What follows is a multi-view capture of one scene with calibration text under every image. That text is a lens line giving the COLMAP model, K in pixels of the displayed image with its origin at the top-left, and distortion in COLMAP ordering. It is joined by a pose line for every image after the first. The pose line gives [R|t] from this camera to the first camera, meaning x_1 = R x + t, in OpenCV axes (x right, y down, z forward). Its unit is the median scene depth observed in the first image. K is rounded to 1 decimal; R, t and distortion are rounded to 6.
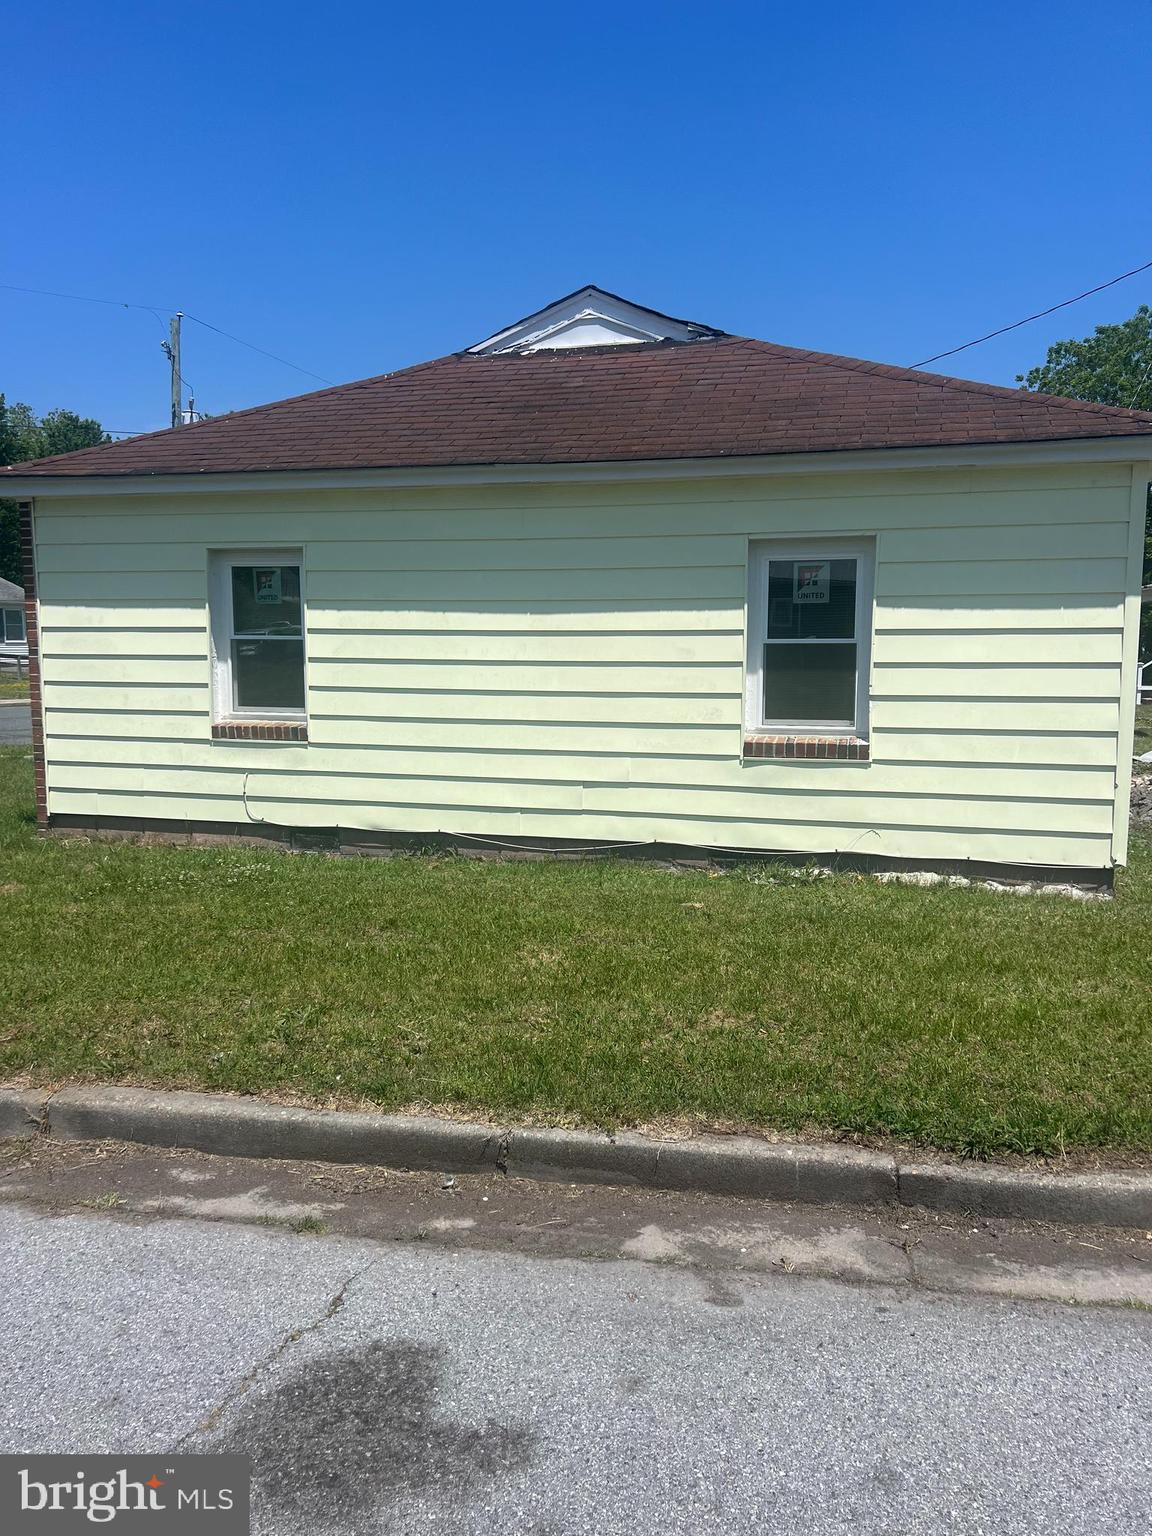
lens RADIAL K [[1125.9, 0, 571.2], [0, 1125.9, 773.7], [0, 0, 1]] dist [0.076589, -0.108959]
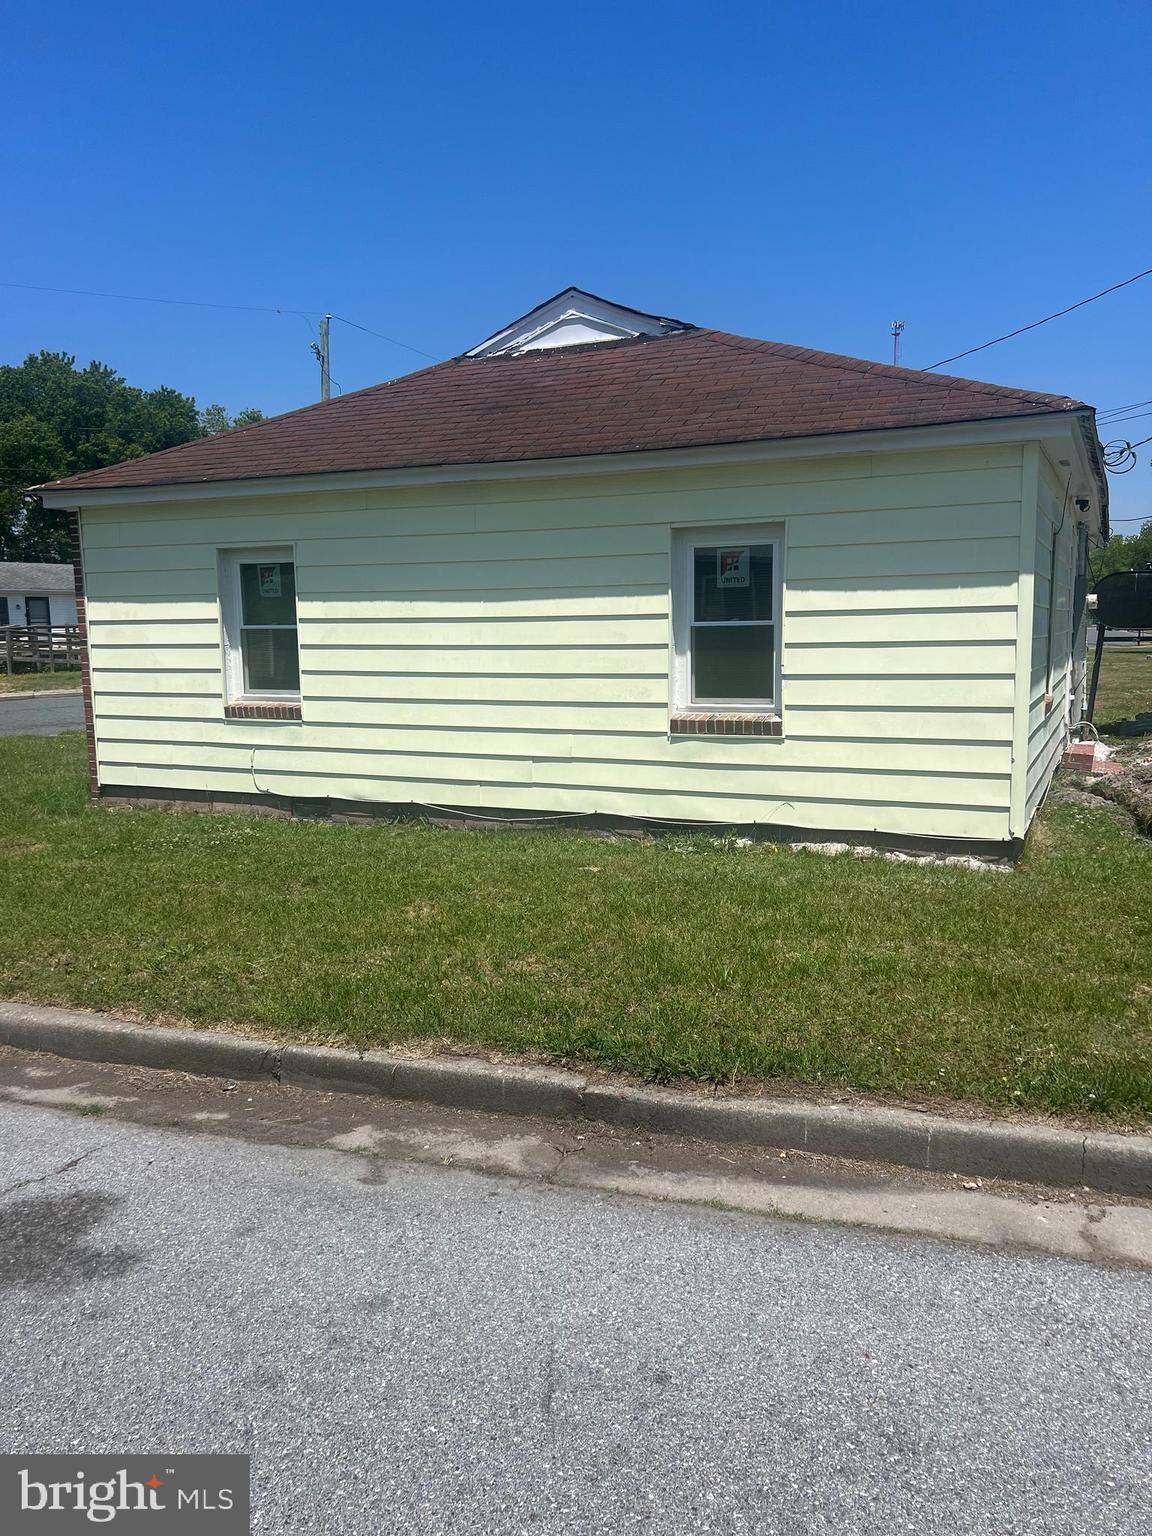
lens RADIAL K [[1125.9, 0, 571.2], [0, 1125.9, 773.7], [0, 0, 1]] dist [0.076589, -0.108959]
pose [[0.987830, 0.003433, -0.155503, 0.230311], [-0.000614, 0.999835, 0.018172, 0.004101], [0.155539, -0.017856, 0.987668, -0.065488]]
